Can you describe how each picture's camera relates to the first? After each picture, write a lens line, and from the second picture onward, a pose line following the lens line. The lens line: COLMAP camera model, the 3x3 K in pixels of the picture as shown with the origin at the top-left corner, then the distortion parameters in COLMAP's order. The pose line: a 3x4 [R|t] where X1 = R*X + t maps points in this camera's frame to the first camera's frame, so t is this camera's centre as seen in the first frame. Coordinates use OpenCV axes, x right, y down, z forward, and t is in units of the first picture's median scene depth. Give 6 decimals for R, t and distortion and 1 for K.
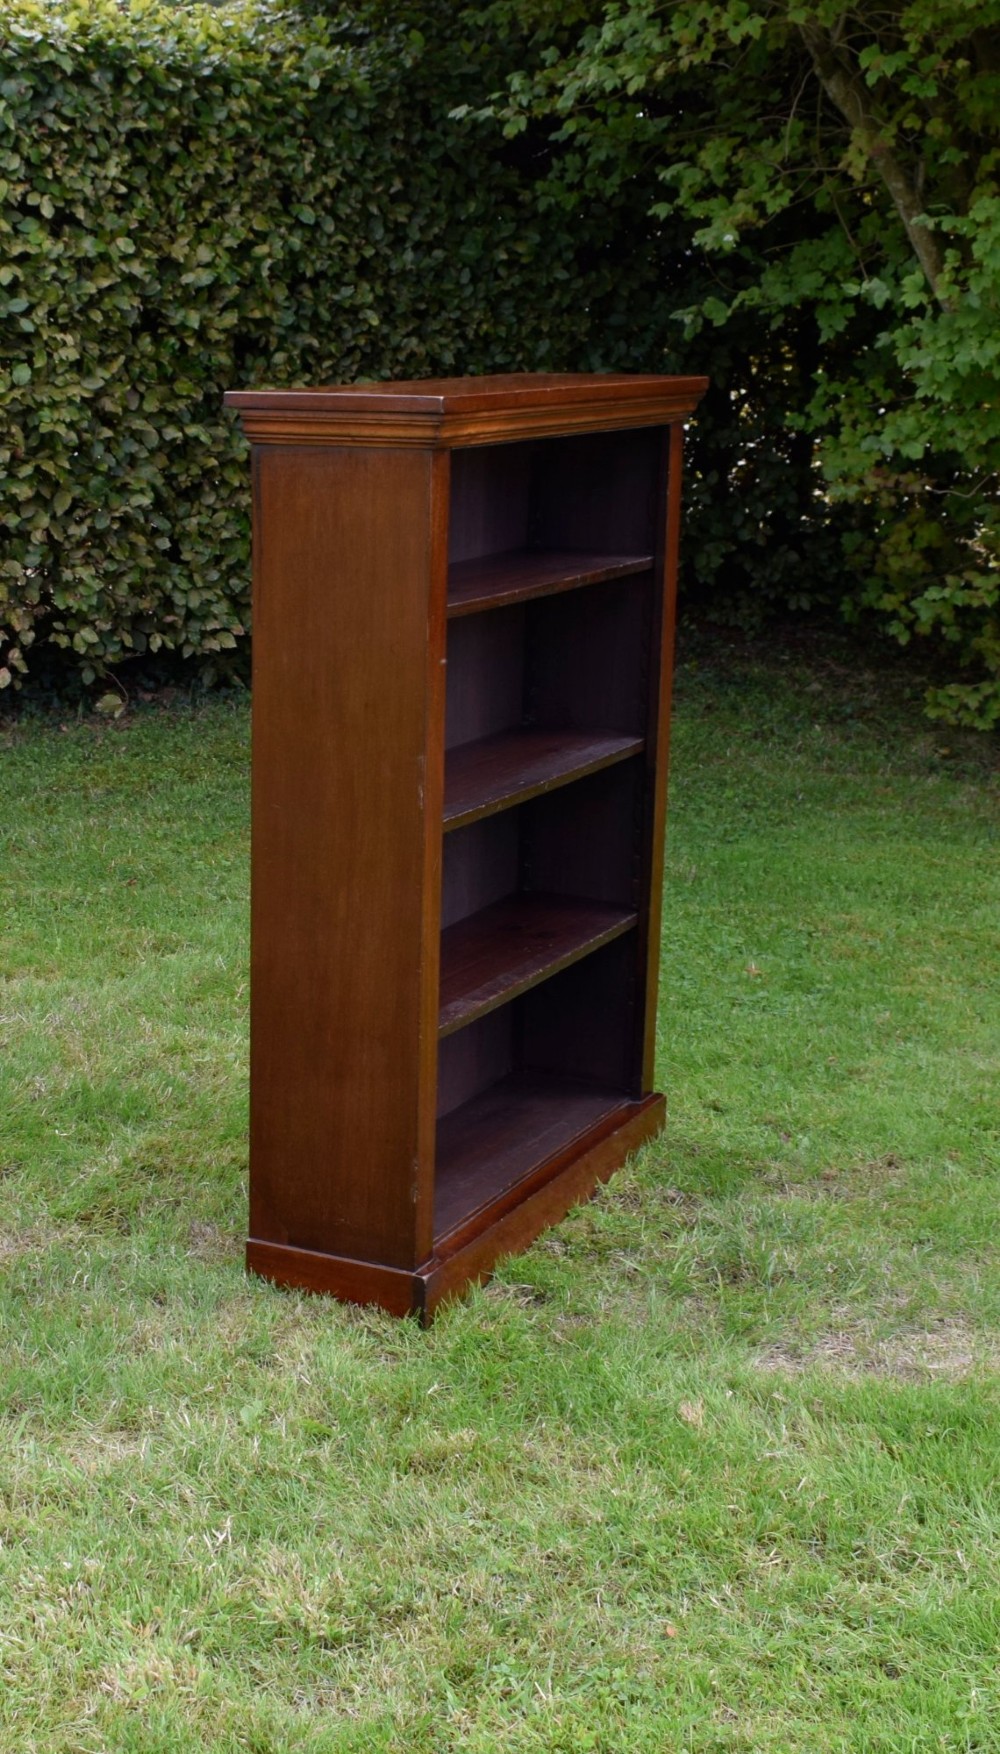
lens RADIAL K [[2534.1, 0, 201.5], [0, 2534.1, 872.6], [0, 0, 1]] dist [-0.036864, 0.009965]
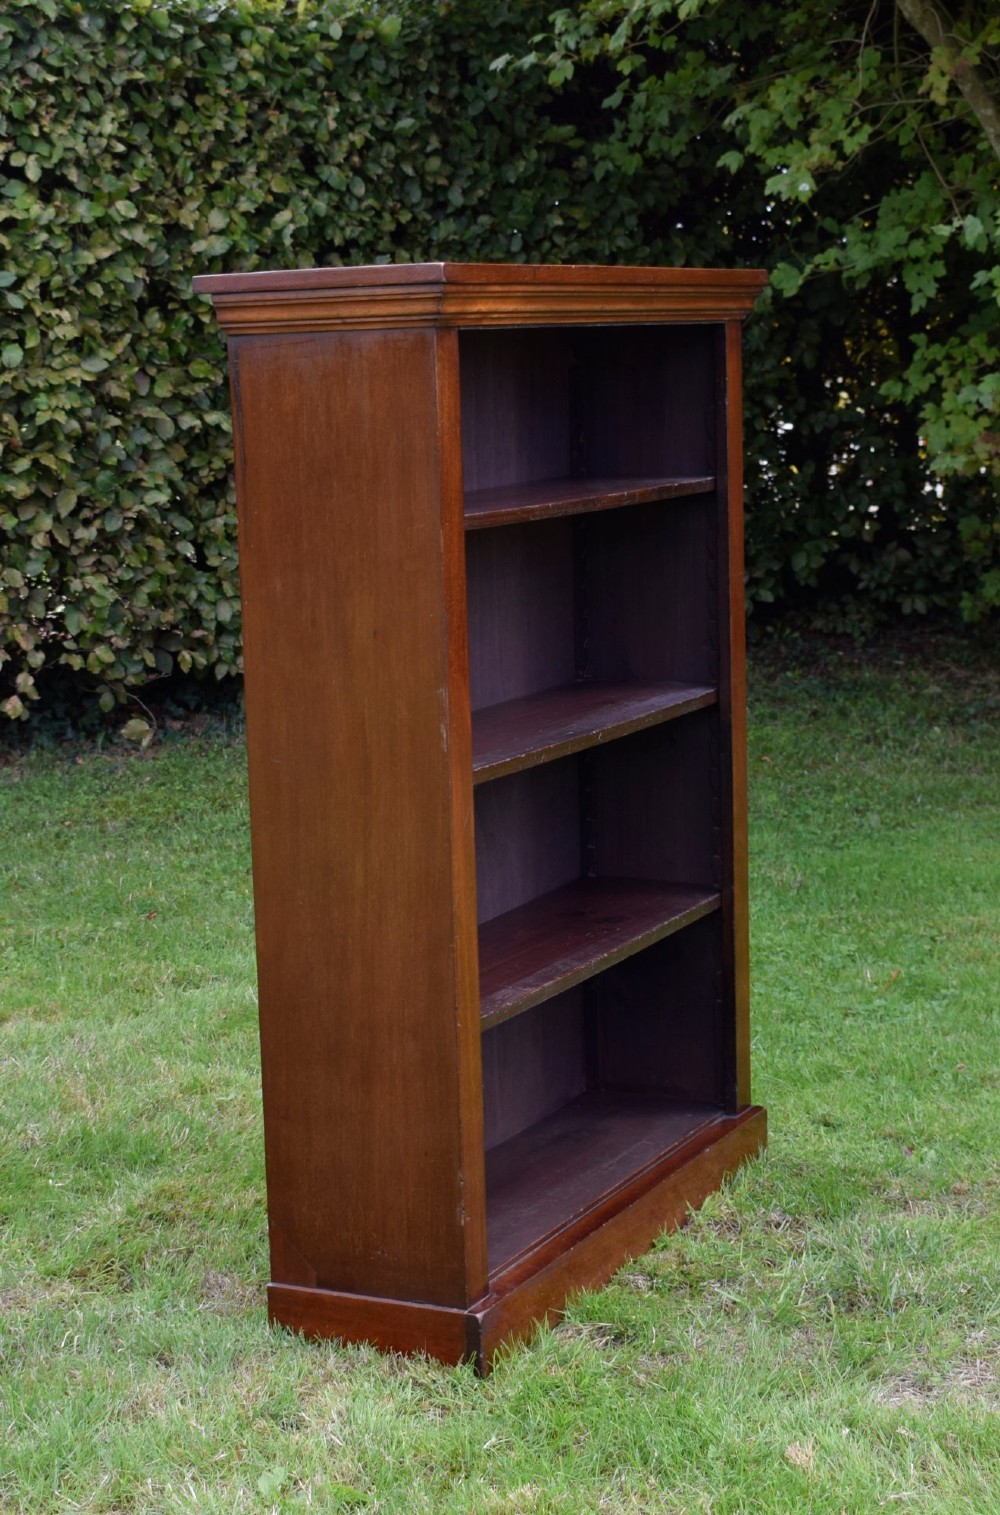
lens RADIAL K [[2813.0, 0, 377.8], [0, 2813.0, 759.6], [0, 0, 1]] dist [-0.024503, 0.038739]
pose [[0.998505, -0.042069, 0.034891, 0.015552], [0.044701, 0.995915, -0.078452, 0.024964], [-0.031448, 0.079895, 0.996307, 0.031387]]
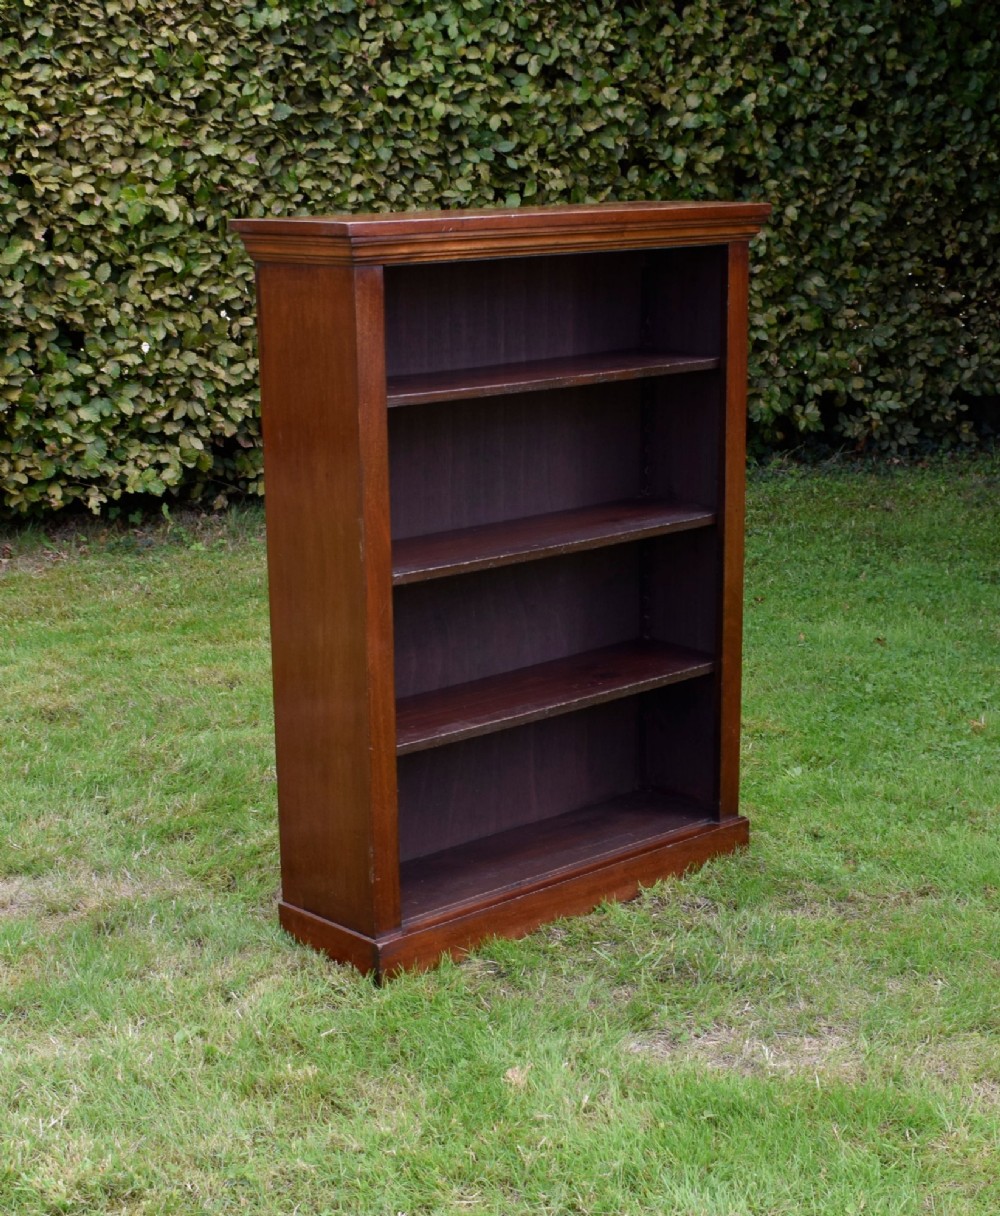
lens RADIAL K [[2094.2, 0, 501.8], [0, 2094.2, 652.8], [0, 0, 1]] dist [-0.024666, -0.004571]
pose [[0.956354, 0.056526, -0.286690, 0.220948], [-0.050888, 0.998337, 0.027087, -0.006047], [0.287744, -0.011316, 0.957641, 0.025020]]
